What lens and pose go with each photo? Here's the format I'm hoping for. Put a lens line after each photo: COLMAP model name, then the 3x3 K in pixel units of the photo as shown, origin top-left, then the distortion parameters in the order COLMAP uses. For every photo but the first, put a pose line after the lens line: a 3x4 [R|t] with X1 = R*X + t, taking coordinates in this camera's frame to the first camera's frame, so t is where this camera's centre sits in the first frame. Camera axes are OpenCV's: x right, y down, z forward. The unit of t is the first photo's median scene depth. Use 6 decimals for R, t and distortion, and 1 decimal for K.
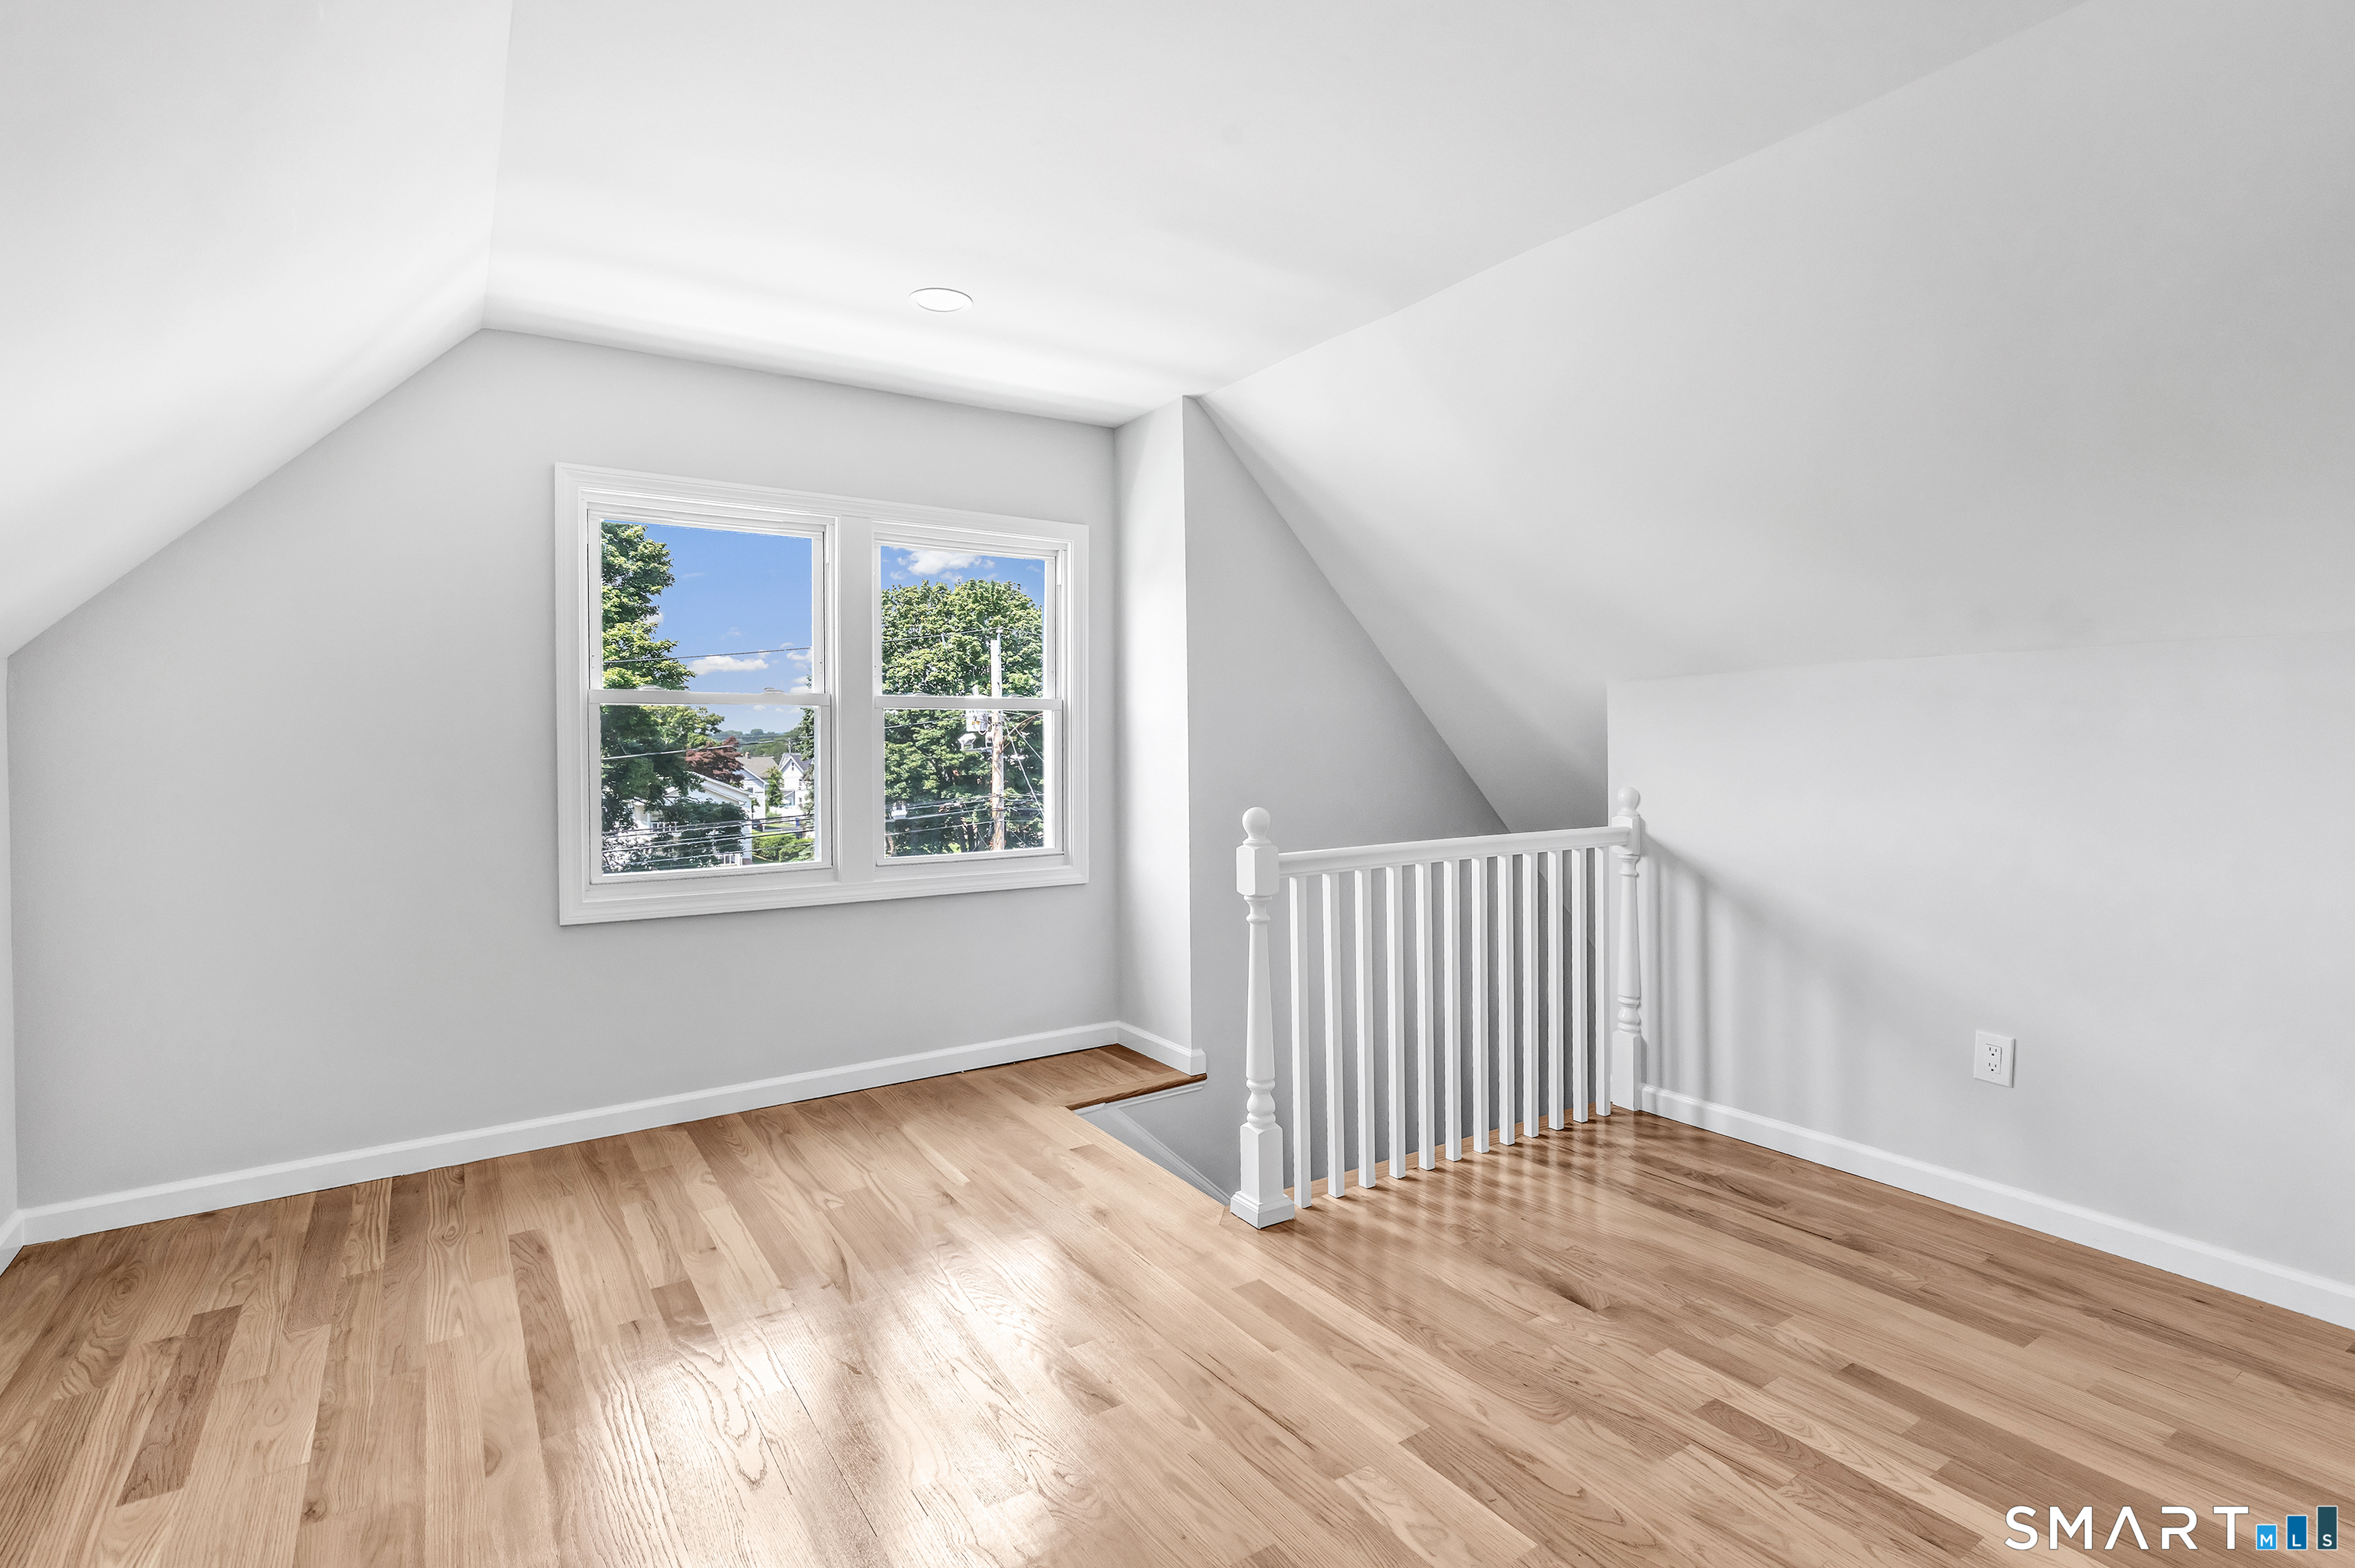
lens RADIAL K [[1088.0, 0, 1125.3], [0, 1088.0, 732.2], [0, 0, 1]] dist [-0.005012, 0.000091]
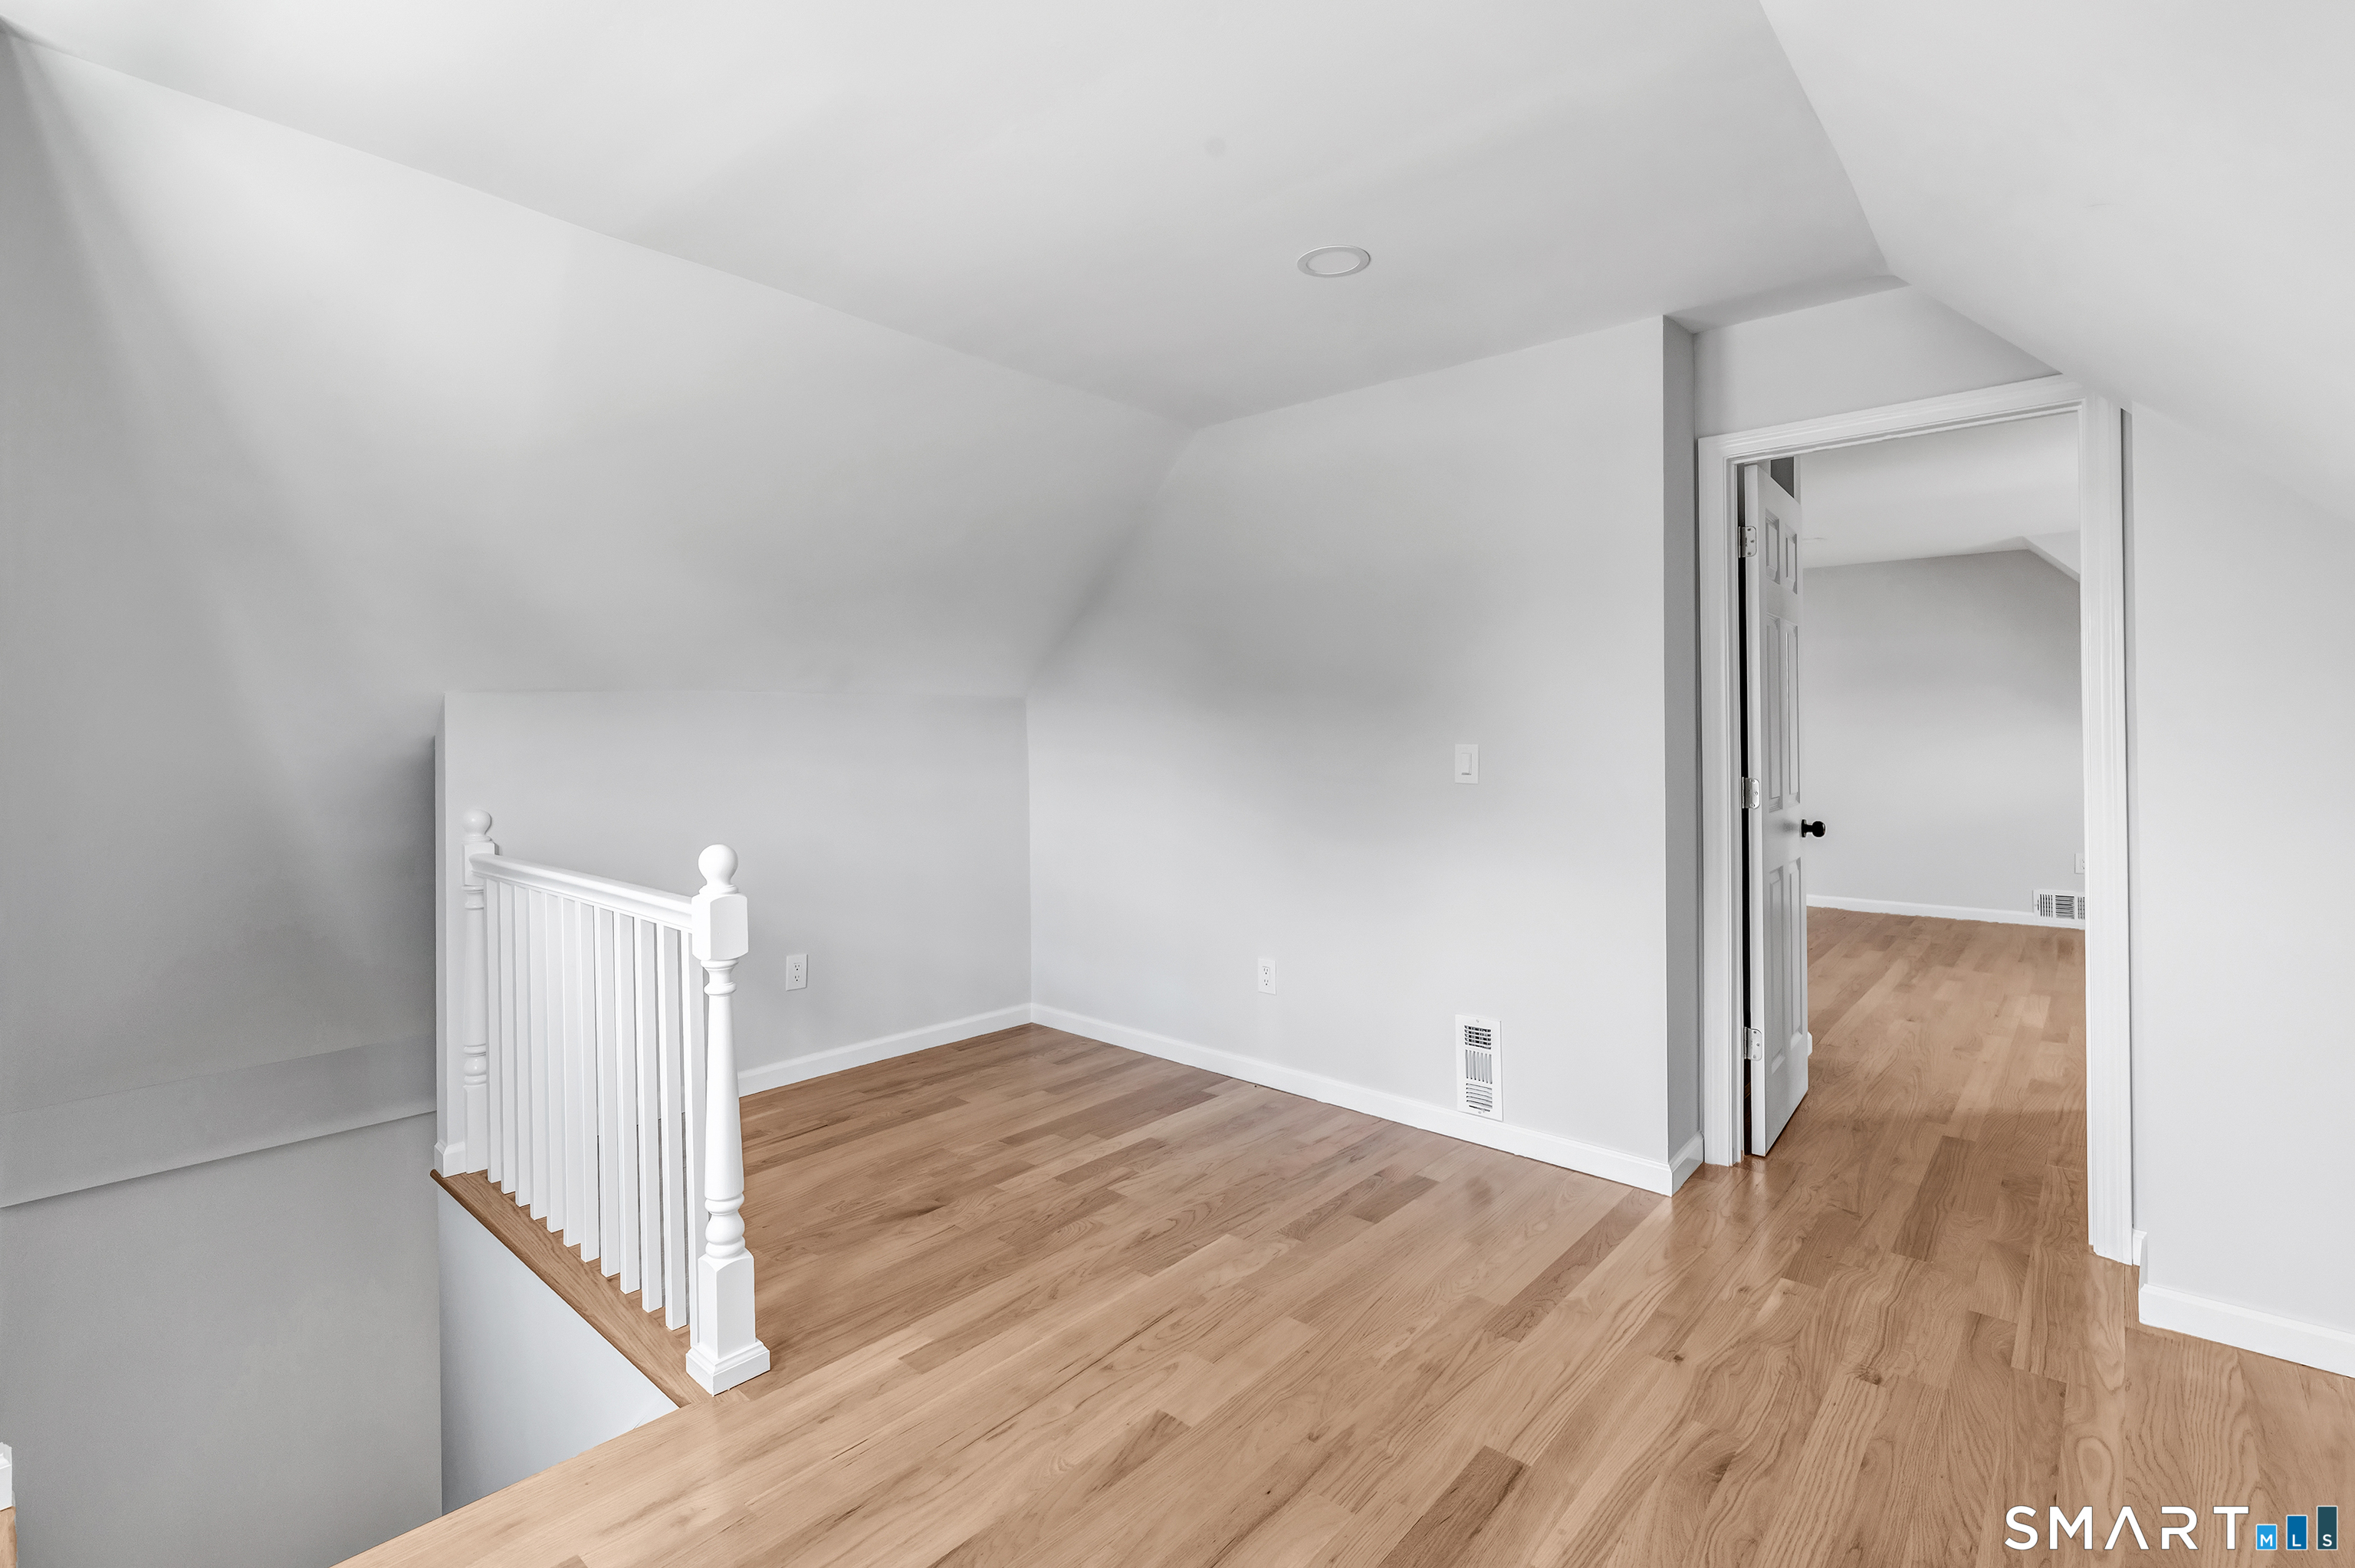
lens RADIAL K [[1038.7, 0, 1165.5], [0, 1038.7, 763.0], [0, 0, 1]] dist [-0.005529, -0.000505]
pose [[-0.266168, -0.014482, 0.963818, -0.823242], [0.004253, 0.999860, 0.016199, 0.000906], [-0.963917, 0.008411, -0.266069, 1.111560]]
